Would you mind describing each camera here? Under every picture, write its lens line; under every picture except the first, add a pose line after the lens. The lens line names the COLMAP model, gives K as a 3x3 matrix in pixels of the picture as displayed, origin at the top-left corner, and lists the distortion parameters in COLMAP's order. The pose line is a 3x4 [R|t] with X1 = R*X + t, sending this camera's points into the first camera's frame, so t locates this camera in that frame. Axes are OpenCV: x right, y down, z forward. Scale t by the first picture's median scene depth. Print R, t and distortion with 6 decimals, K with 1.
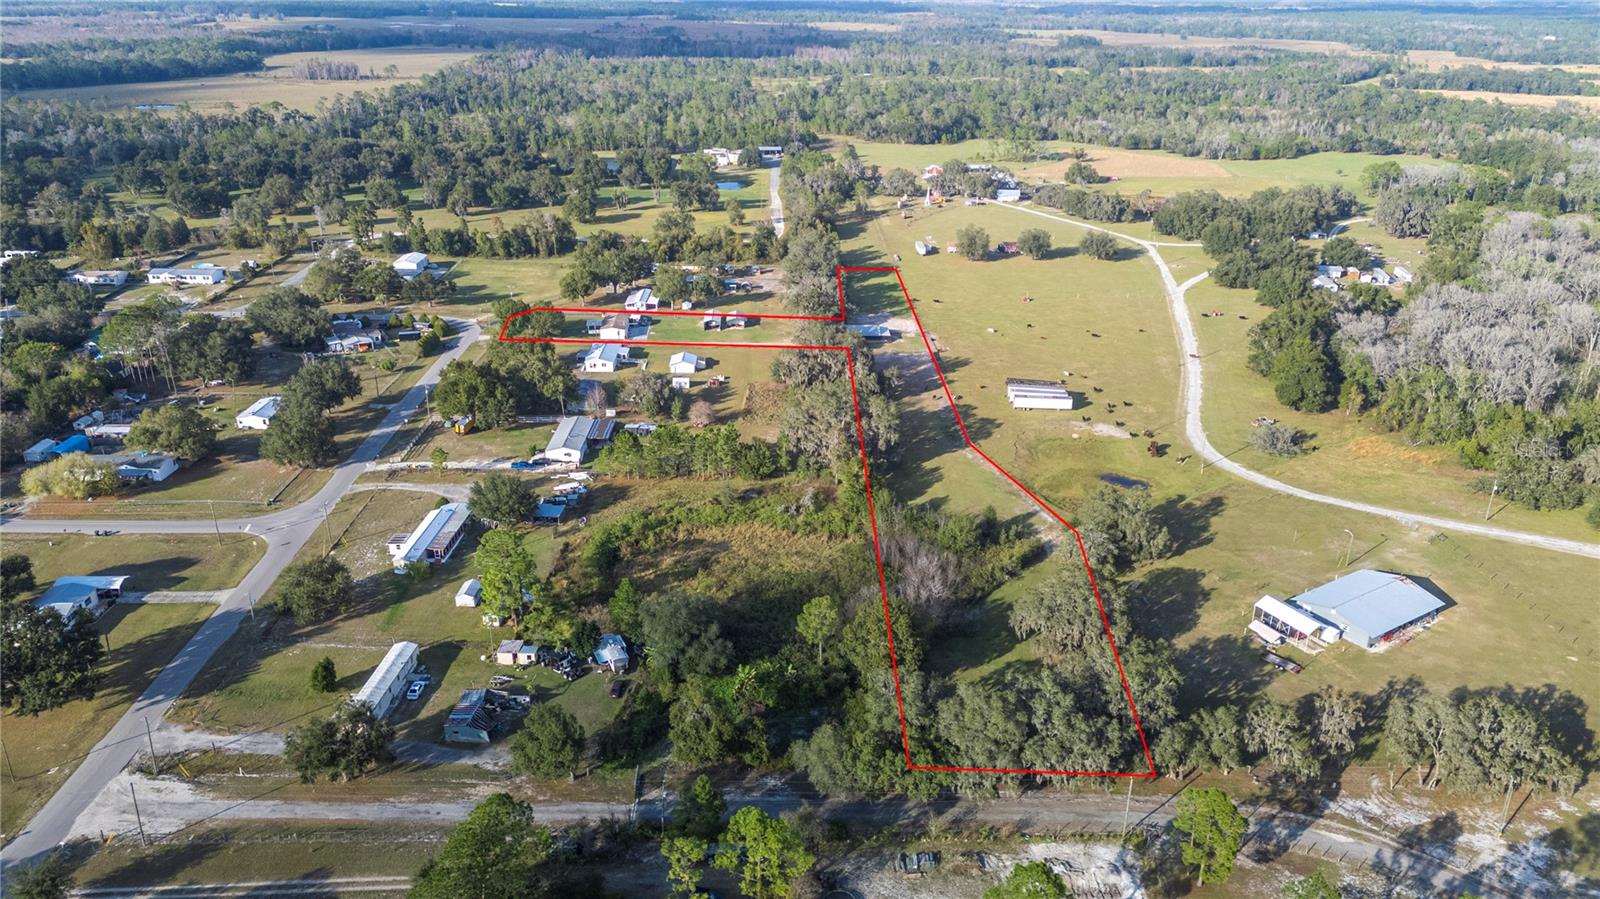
lens RADIAL K [[1169.3, 0, 800.1], [0, 1169.3, 453.8], [0, 0, 1]] dist [0.079882, -0.075622]
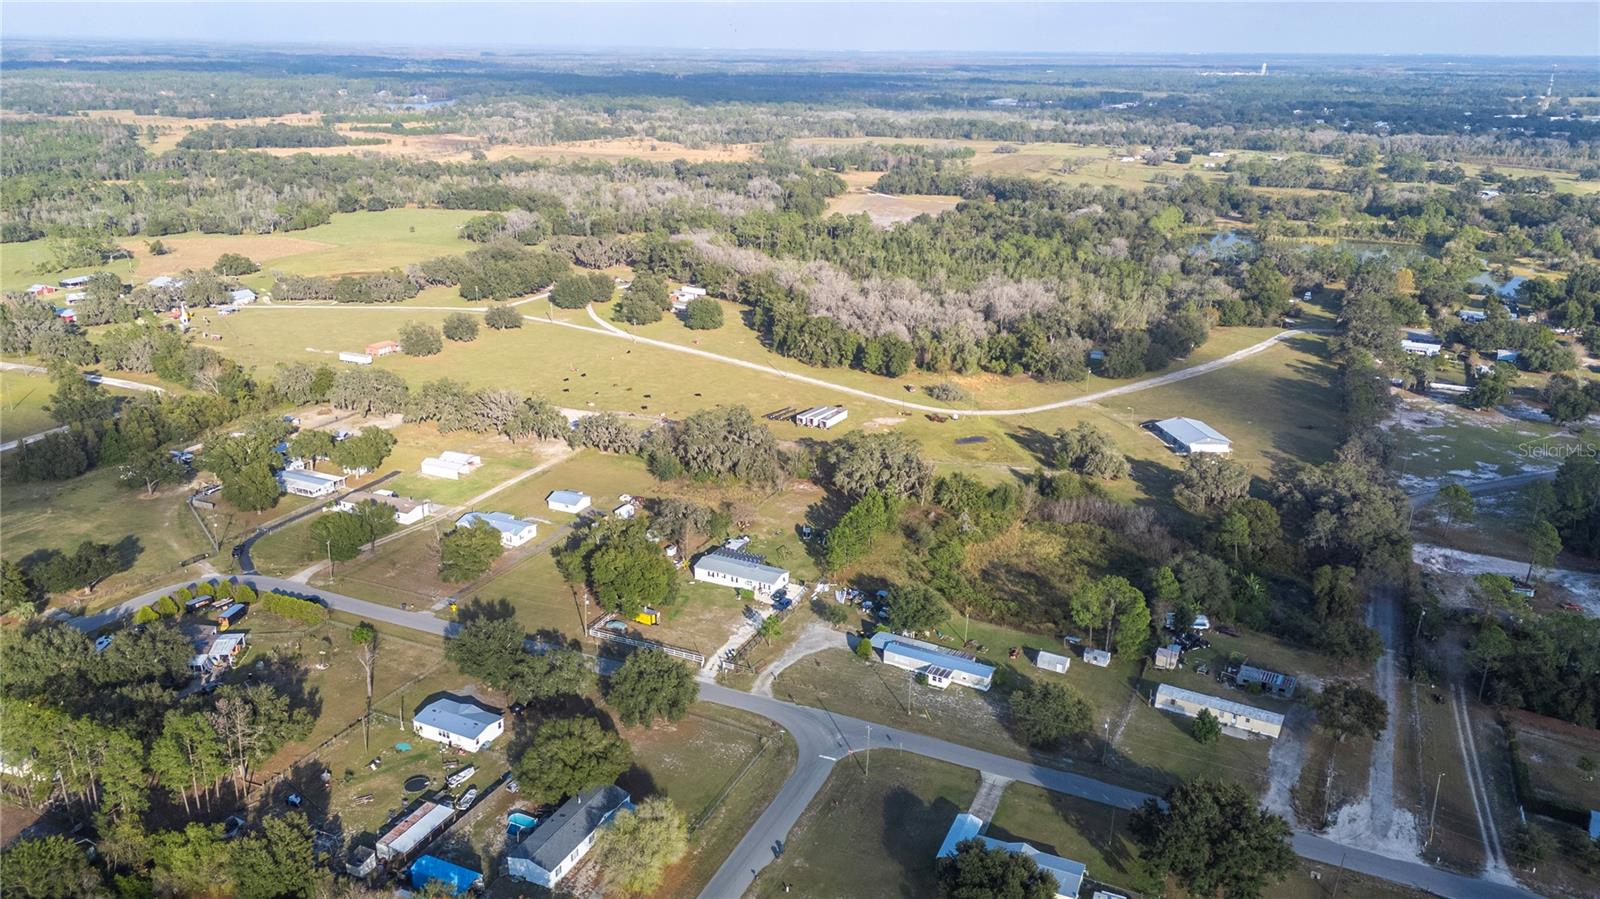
lens RADIAL K [[1169.3, 0, 796.1], [0, 1169.3, 454.8], [0, 0, 1]] dist [0.079882, -0.075622]
pose [[0.437382, -0.300784, 0.847482, -0.555714], [0.330749, 0.930155, 0.159428, -0.140355], [-0.836243, 0.210573, 0.506317, 0.264002]]
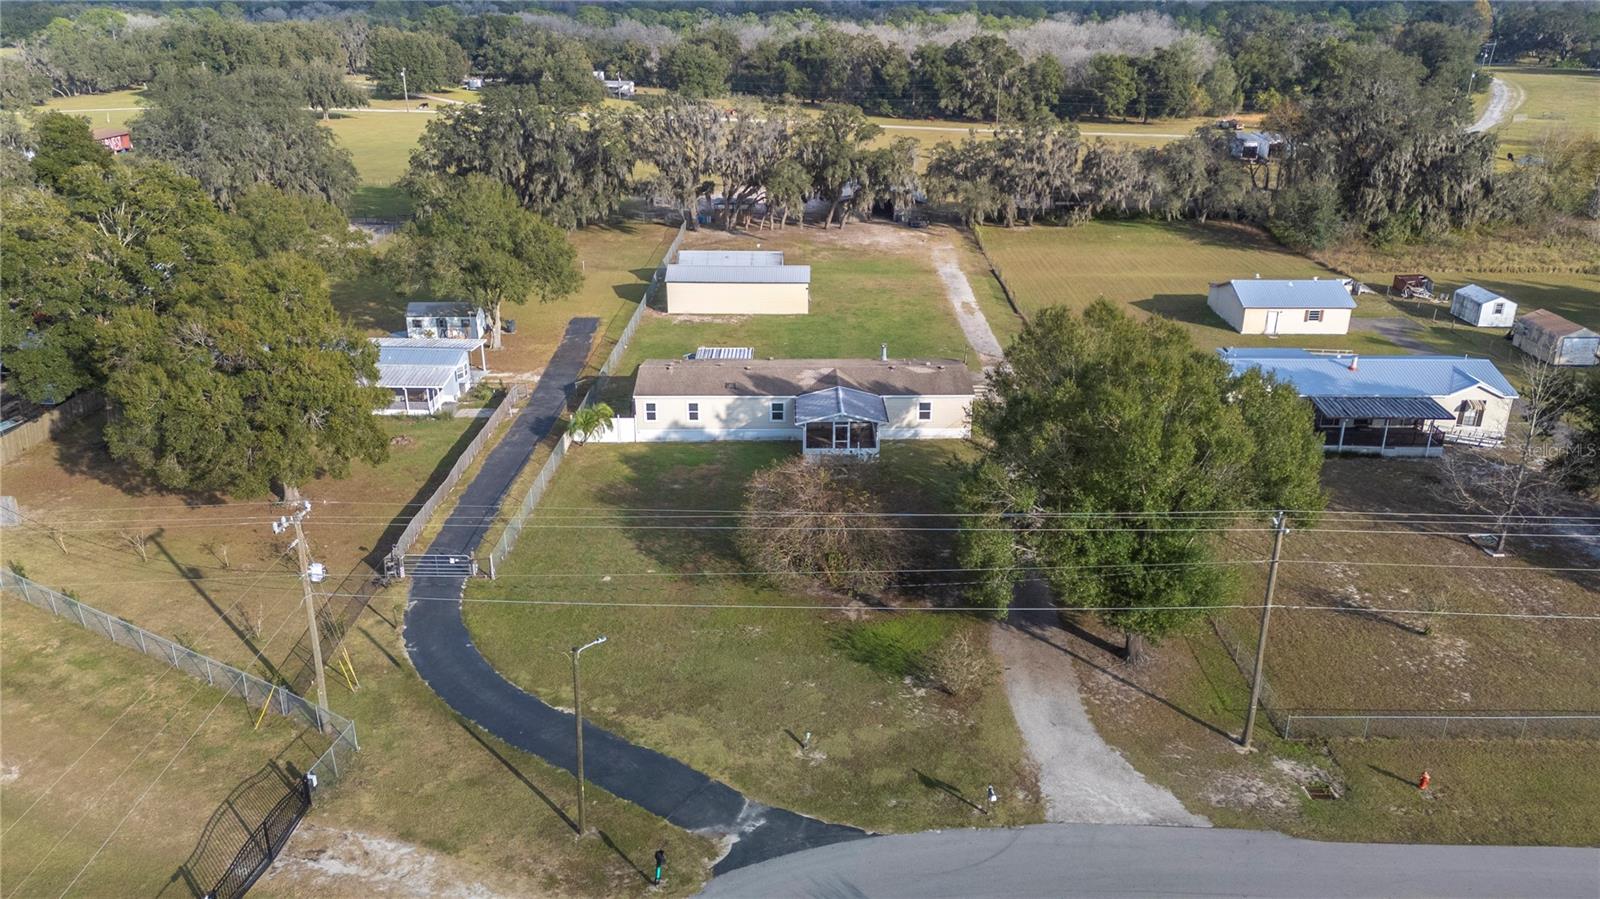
lens RADIAL K [[1169.3, 0, 805.9], [0, 1169.3, 454.1], [0, 0, 1]] dist [0.079882, -0.075622]
pose [[0.040991, -0.379219, 0.924399, -0.273722], [0.377301, 0.862552, 0.337117, -0.133595], [-0.925183, 0.334958, 0.178436, 0.751922]]
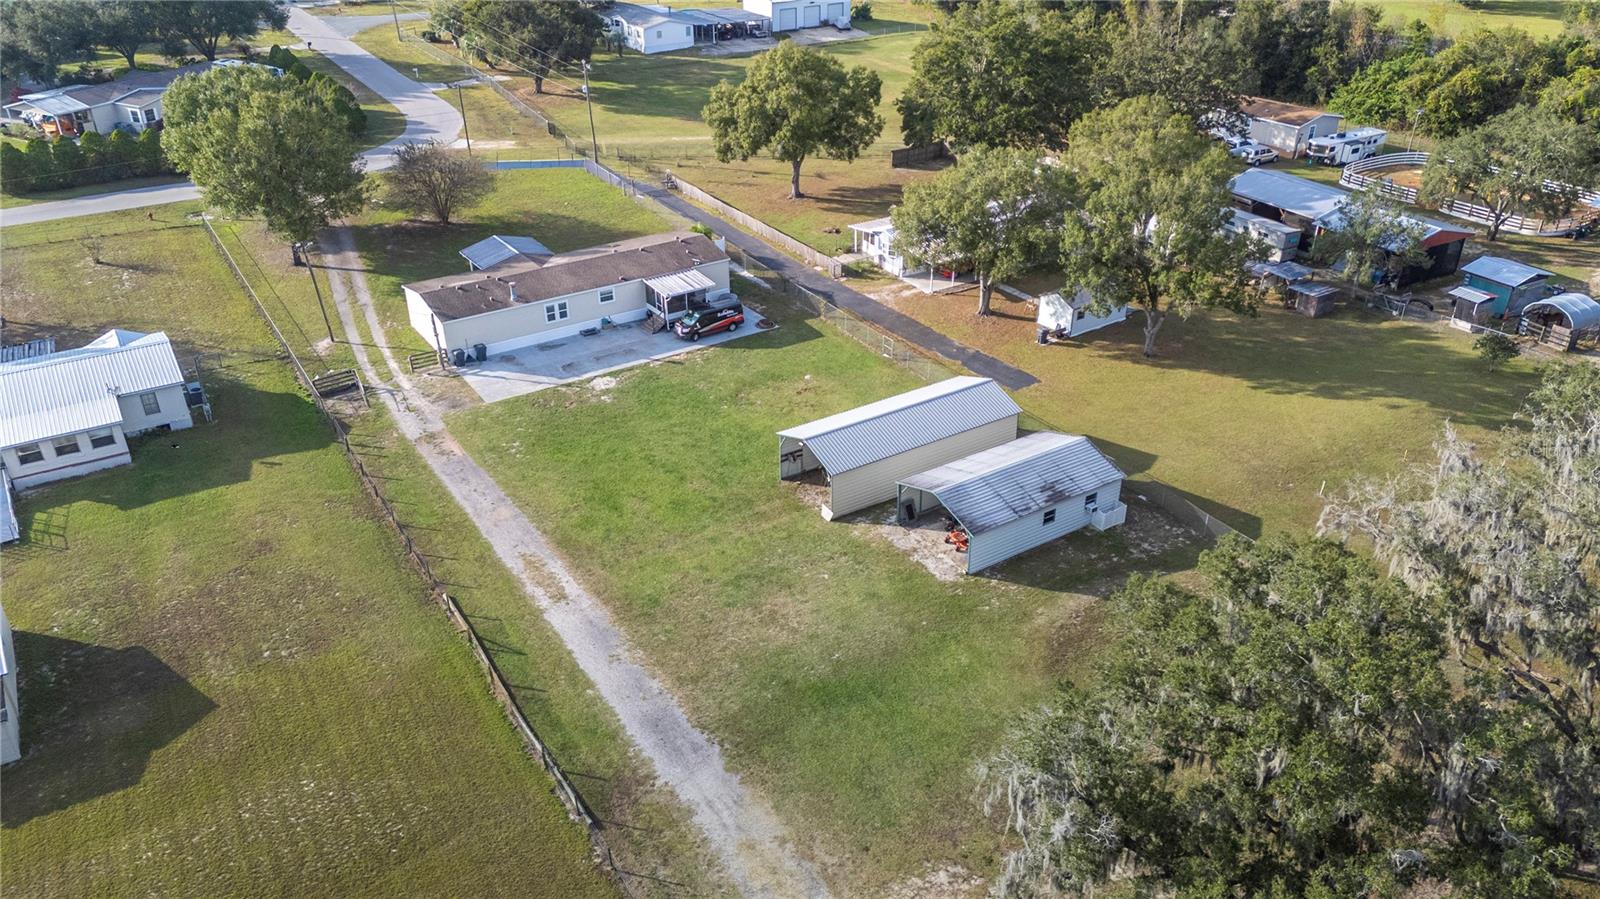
lens RADIAL K [[1169.3, 0, 800.6], [0, 1169.3, 461.2], [0, 0, 1]] dist [0.079882, -0.075622]
pose [[0.513151, 0.417055, -0.750161, 0.038264], [-0.315291, 0.904498, 0.287183, -0.123759], [0.798290, 0.089151, 0.595638, 0.703326]]
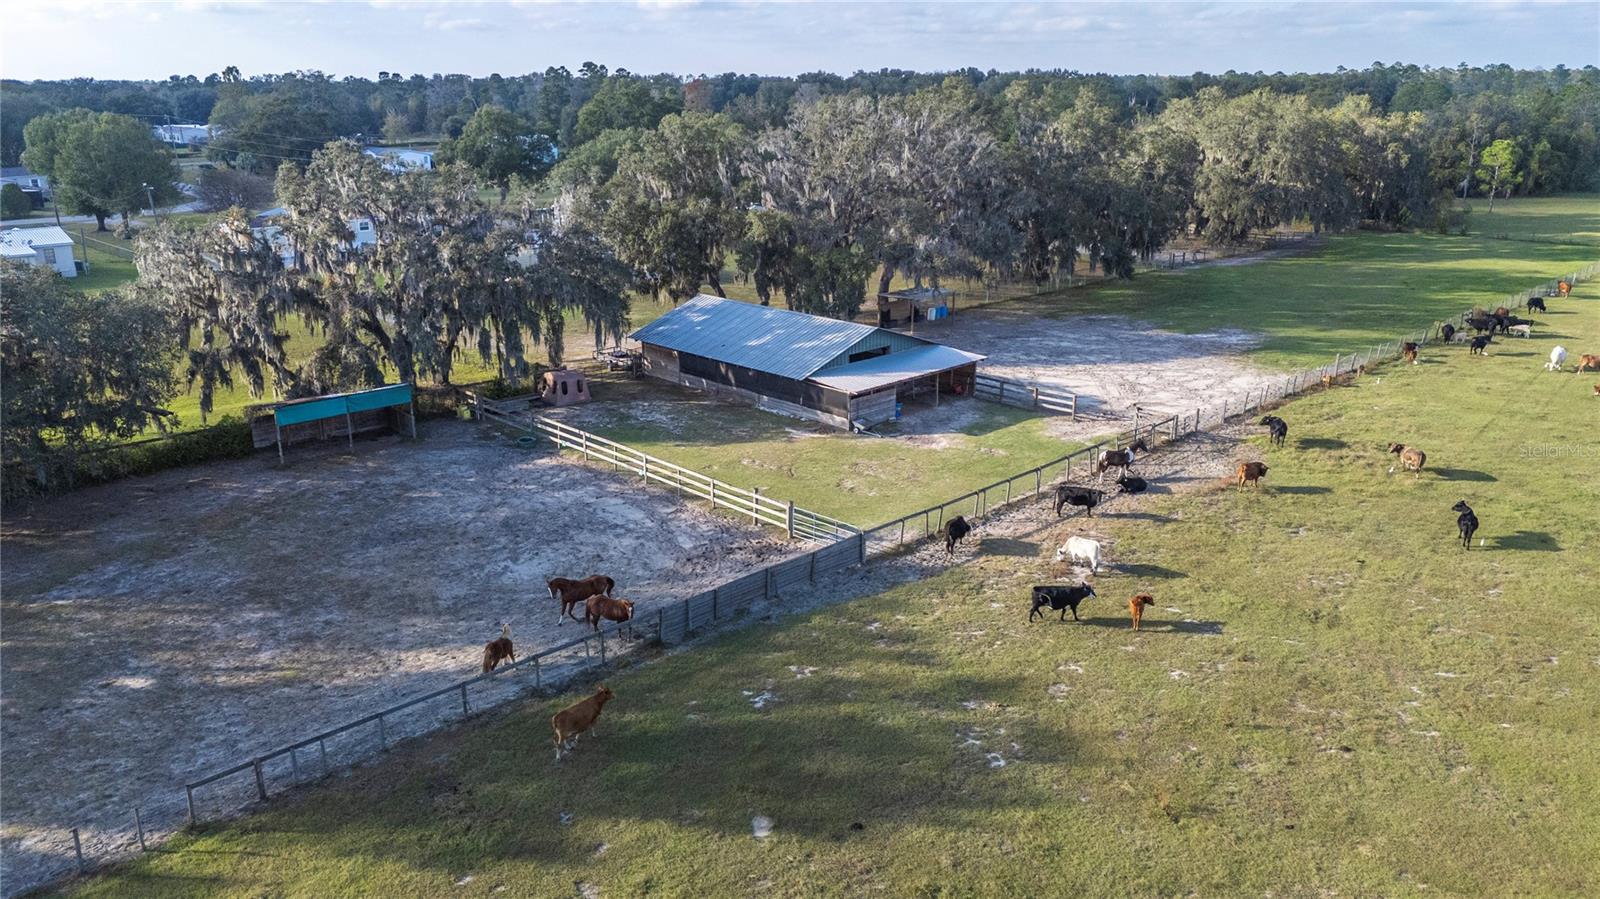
lens RADIAL K [[1169.3, 0, 807.5], [0, 1169.3, 455.6], [0, 0, 1]] dist [0.079882, -0.075622]
pose [[0.681539, 0.206397, -0.702072, 0.140734], [-0.258852, 0.965370, 0.032521, -0.073417], [0.684471, 0.159569, 0.711363, 0.671760]]
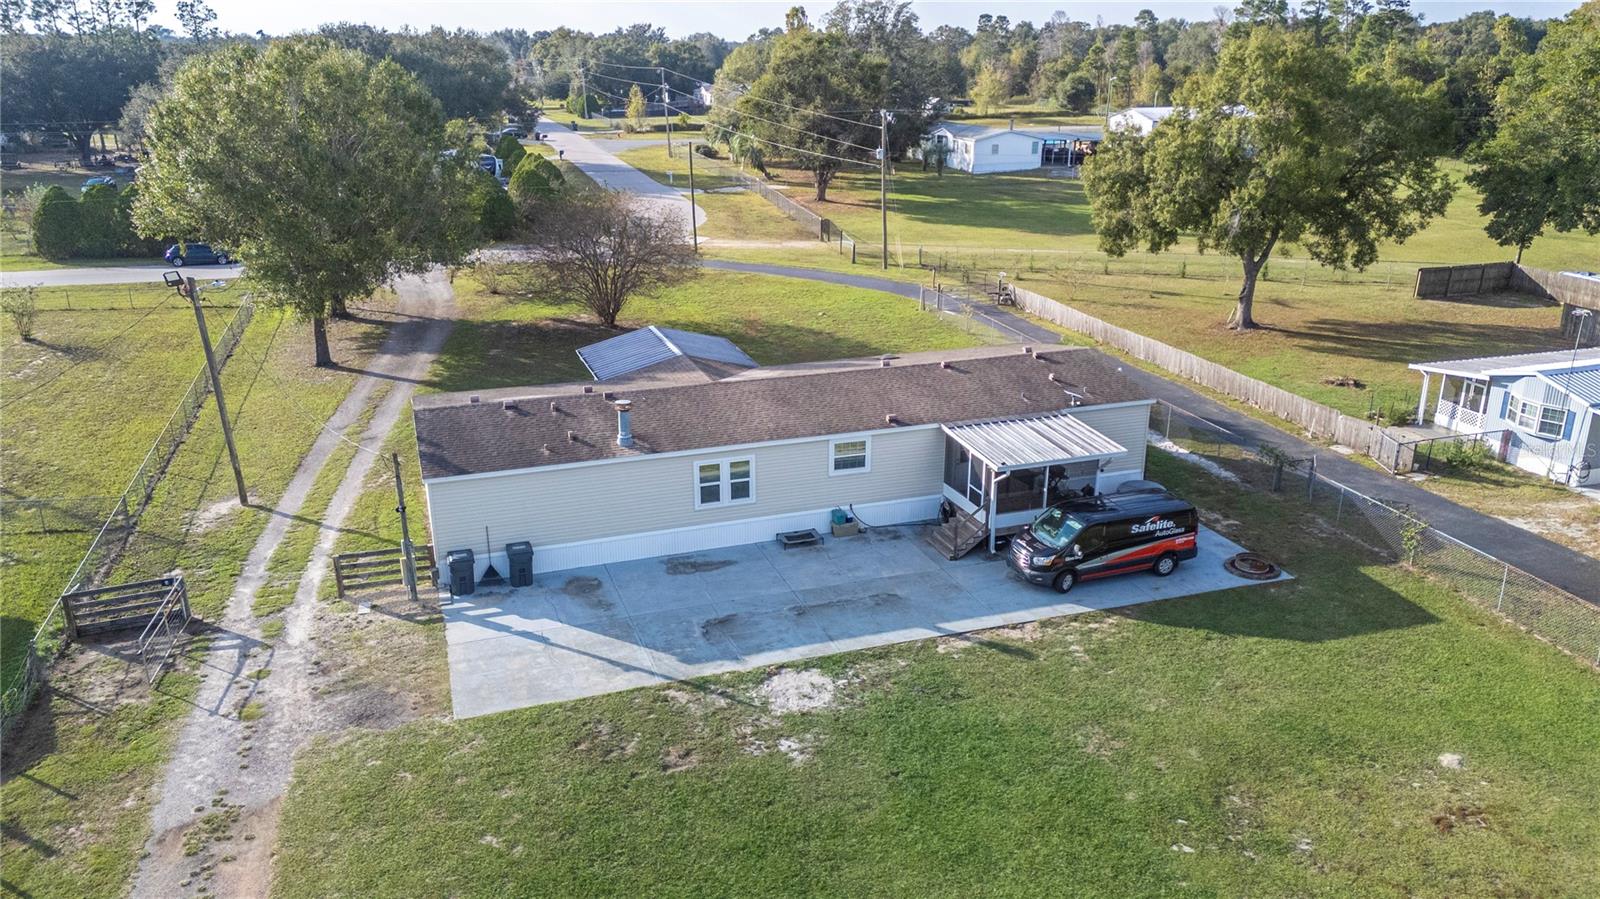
lens RADIAL K [[1169.3, 0, 797.6], [0, 1169.3, 447.6], [0, 0, 1]] dist [0.079882, -0.075622]
pose [[0.272203, 0.300952, -0.913966, -0.050886], [-0.357726, 0.913405, 0.194227, -0.100662], [0.893274, 0.274080, 0.356290, 0.752179]]
